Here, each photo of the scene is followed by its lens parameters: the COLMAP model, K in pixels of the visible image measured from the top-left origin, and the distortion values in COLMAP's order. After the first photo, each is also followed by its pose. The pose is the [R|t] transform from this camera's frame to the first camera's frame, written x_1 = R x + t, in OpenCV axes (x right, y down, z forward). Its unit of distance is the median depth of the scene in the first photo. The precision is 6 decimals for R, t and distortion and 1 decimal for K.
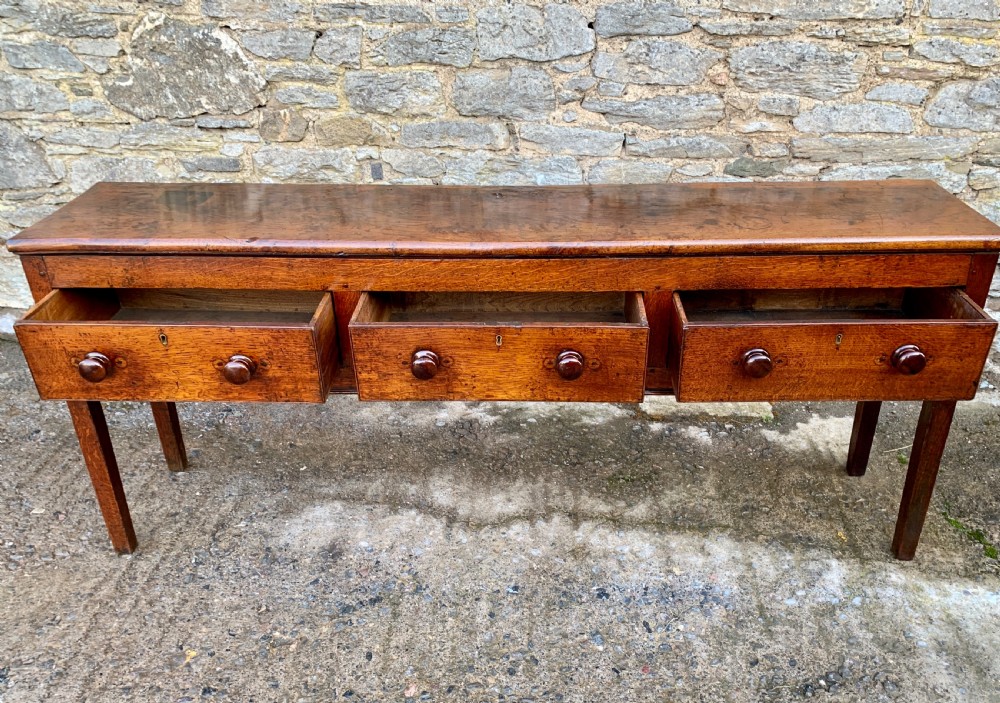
lens RADIAL K [[822.8, 0, 518.1], [0, 822.8, 373.4], [0, 0, 1]] dist [0.025451, -0.014868]
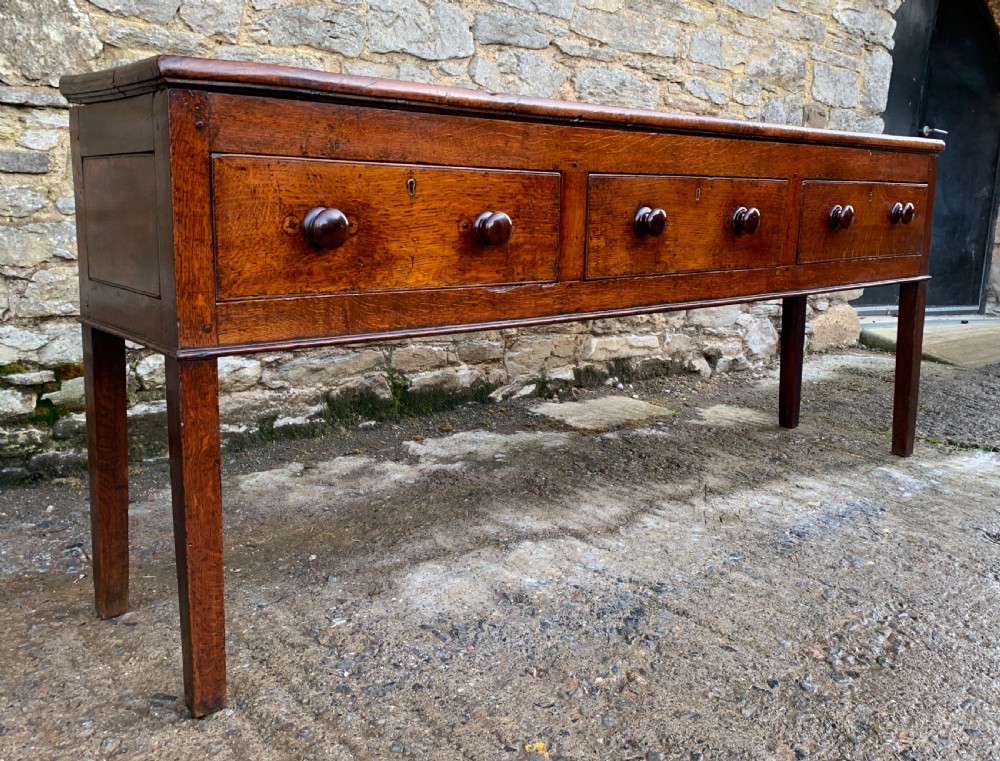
lens RADIAL K [[896.6, 0, 500.9], [0, 896.6, 332.8], [0, 0, 1]] dist [0.054665, -0.084809]
pose [[0.745031, -0.078201, 0.662430, -0.607135], [0.293521, 0.930221, -0.220307, 0.151082], [-0.598978, 0.358573, 0.715997, 0.345357]]
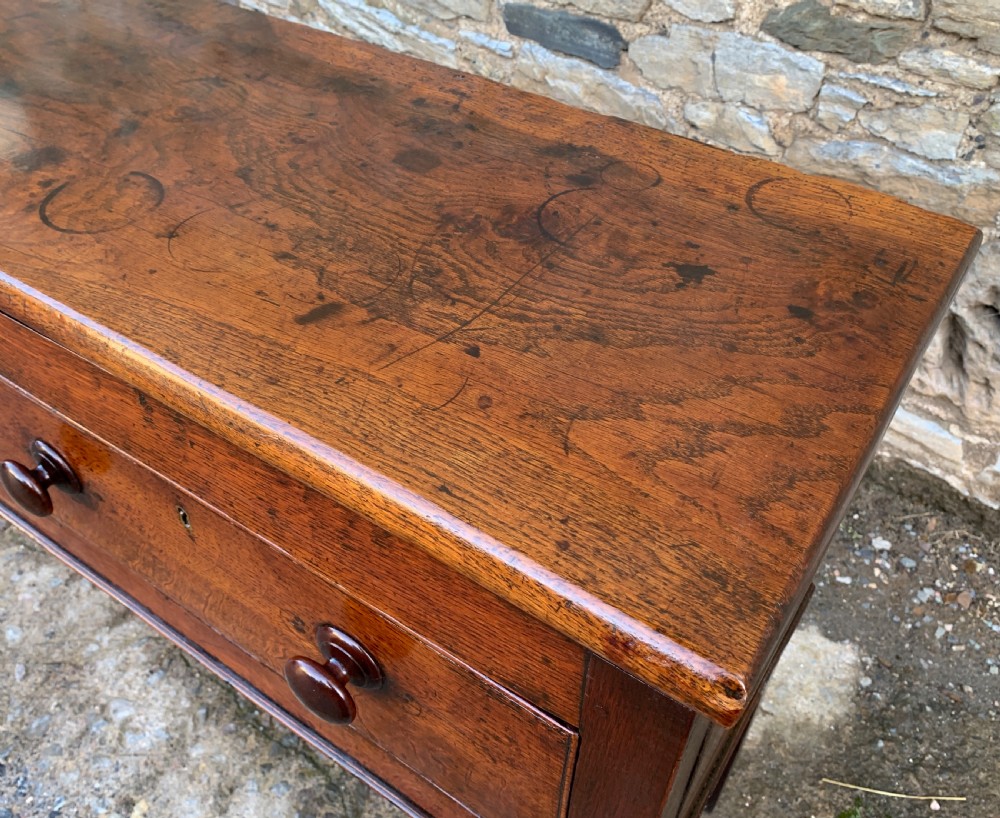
lens RADIAL K [[908.5, 0, 497.8], [0, 908.5, 372.1], [0, 0, 1]] dist [0.007957, 0.001183]
pose [[0.837676, 0.380466, -0.391848, 0.411814], [-0.278348, 0.914677, 0.293067, -0.193609], [0.469916, -0.136425, 0.872105, 0.544017]]
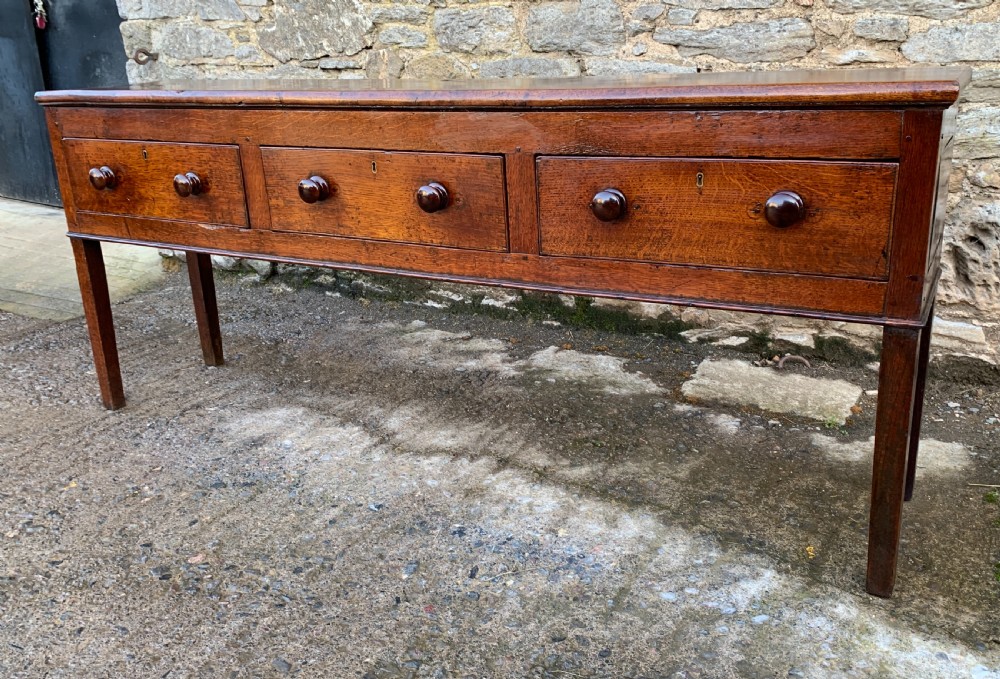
lens RADIAL K [[868.0, 0, 525.2], [0, 868.0, 319.4], [0, 0, 1]] dist [0.073937, -0.131750]
pose [[0.892738, 0.117213, -0.435063, 0.419854], [-0.190565, 0.973182, -0.128845, 0.128420], [0.408294, 0.197932, 0.891133, 0.161446]]
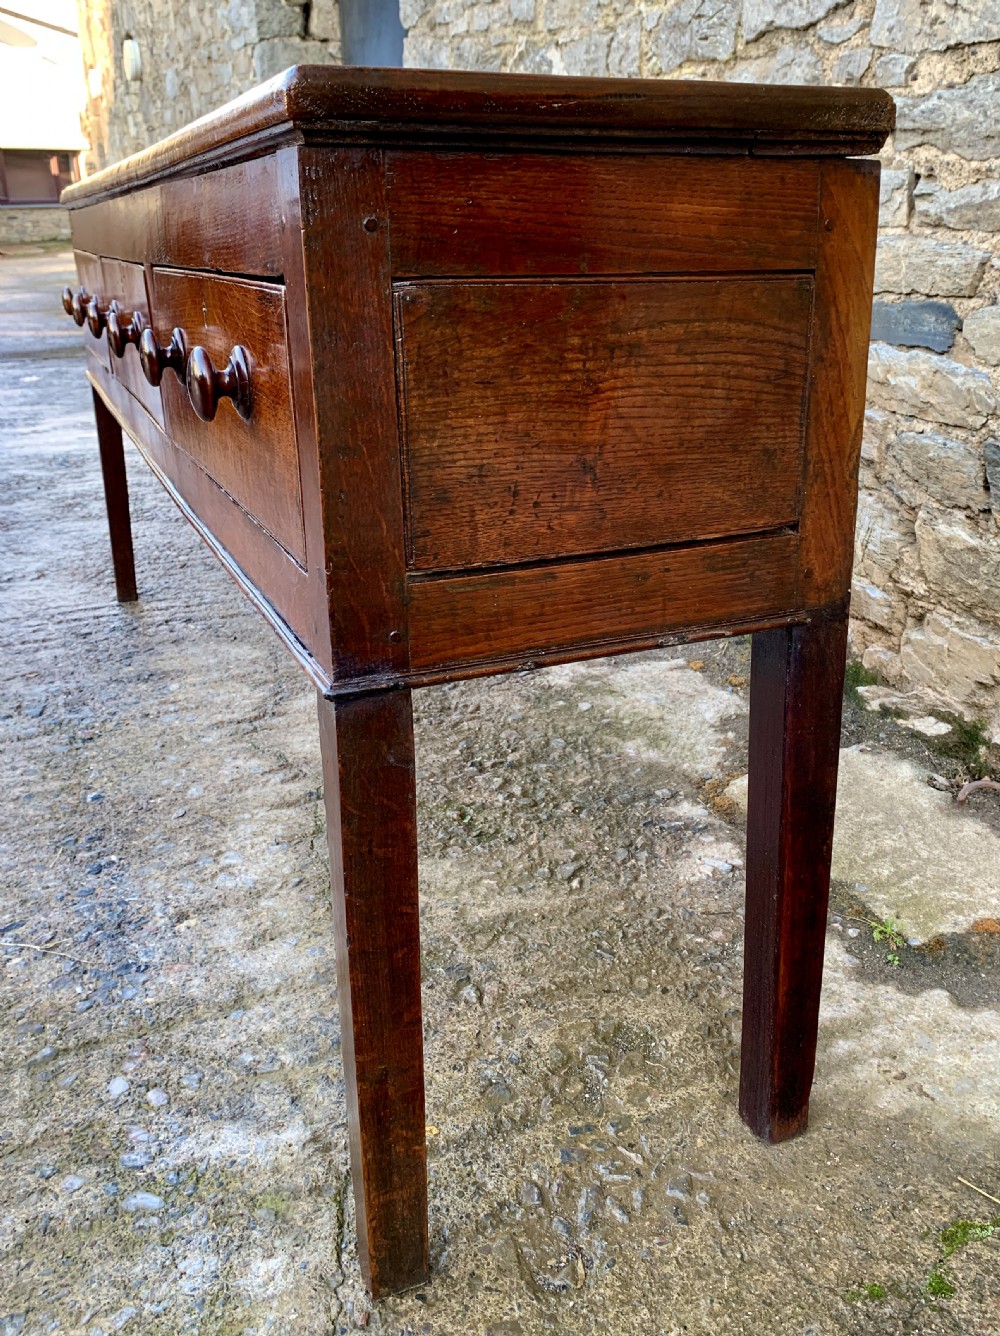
lens RADIAL K [[1195.0, 0, 582.9], [0, 1195.0, 602.9], [0, 0, 1]] dist [0.014191, -0.005976]
pose [[0.452353, 0.272625, -0.849148, 0.686083], [-0.421553, 0.904413, 0.065801, -0.054421], [0.785920, 0.328195, 0.524040, 0.634113]]
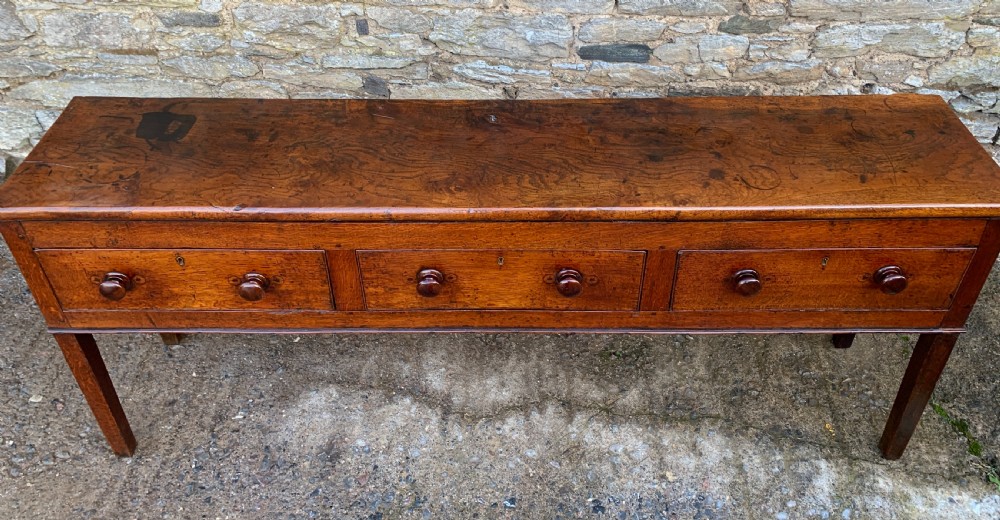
lens RADIAL K [[779.4, 0, 500.7], [0, 779.4, 136.3], [0, 0, 1]] dist [0.024785, -0.013253]
pose [[0.999889, -0.007072, 0.013091, -0.022331], [0.005443, 0.992699, 0.120495, -0.246939], [-0.013848, -0.120410, 0.992628, 0.076039]]
